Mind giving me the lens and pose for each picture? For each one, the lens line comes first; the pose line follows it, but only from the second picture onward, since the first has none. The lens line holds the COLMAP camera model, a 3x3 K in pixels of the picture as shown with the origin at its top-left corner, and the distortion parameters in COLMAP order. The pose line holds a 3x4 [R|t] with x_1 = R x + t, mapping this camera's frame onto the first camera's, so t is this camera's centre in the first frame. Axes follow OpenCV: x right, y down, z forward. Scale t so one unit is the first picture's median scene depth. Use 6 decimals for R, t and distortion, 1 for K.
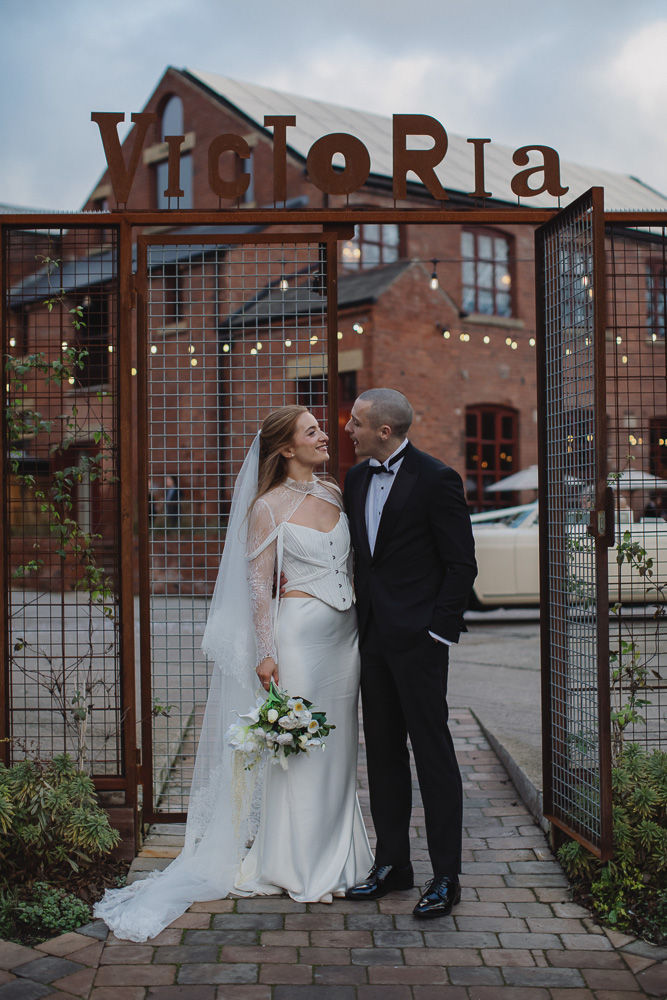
lens RADIAL K [[1474.0, 0, 337.6], [0, 1474.0, 518.3], [0, 0, 1]] dist [-0.154635, 0.167438]
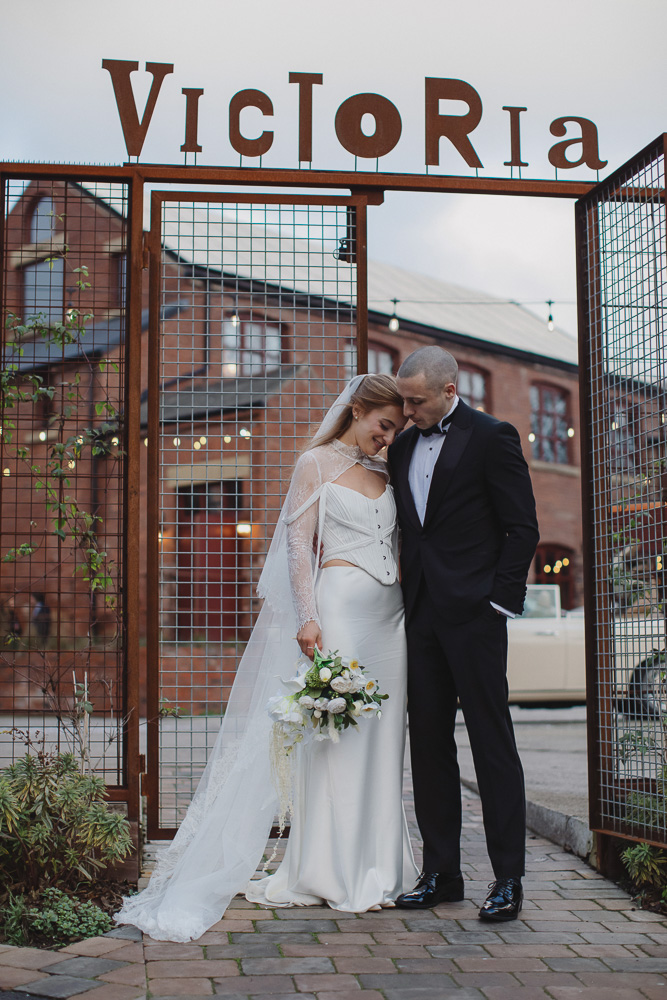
lens RADIAL K [[1545.4, 0, 331.7], [0, 1545.4, 544.2], [0, 0, 1]] dist [-0.105771, -0.056022]
pose [[0.994728, 0.015090, 0.101437, -0.118653], [-0.006255, 0.996200, -0.086865, 0.110347], [-0.102362, 0.085772, 0.991042, 0.053840]]
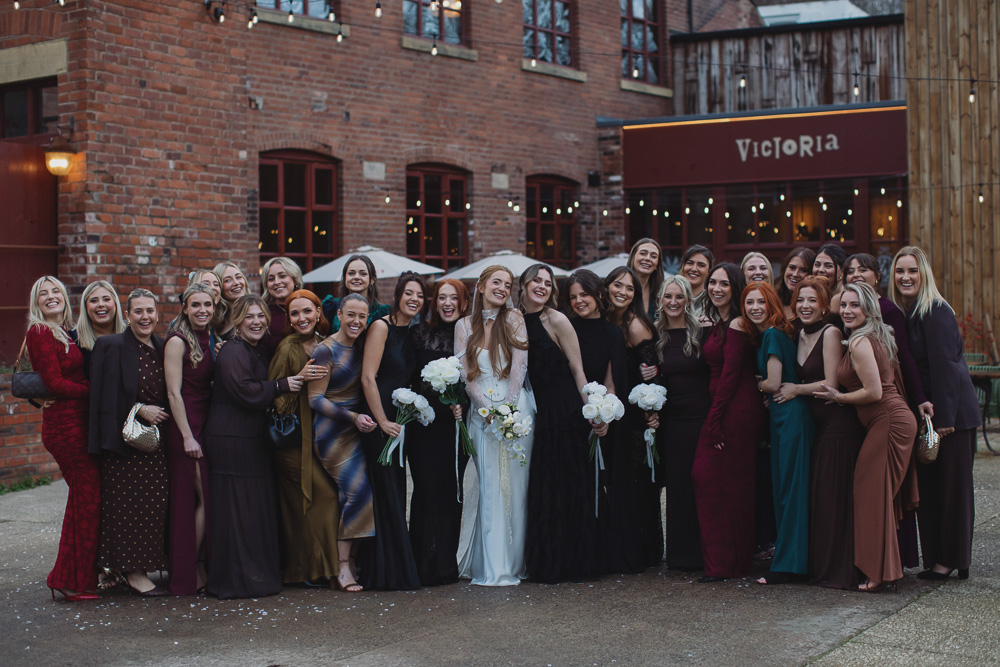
lens RADIAL K [[1474.0, 0, 500.0], [0, 1474.0, 333.5], [0, 0, 1]] dist [-0.154635, 0.167438]
pose [[0.971487, -0.012223, 0.236778, 0.177512], [0.005073, 0.999513, 0.030787, -0.078300], [-0.237039, -0.028708, 0.971076, 1.703644]]
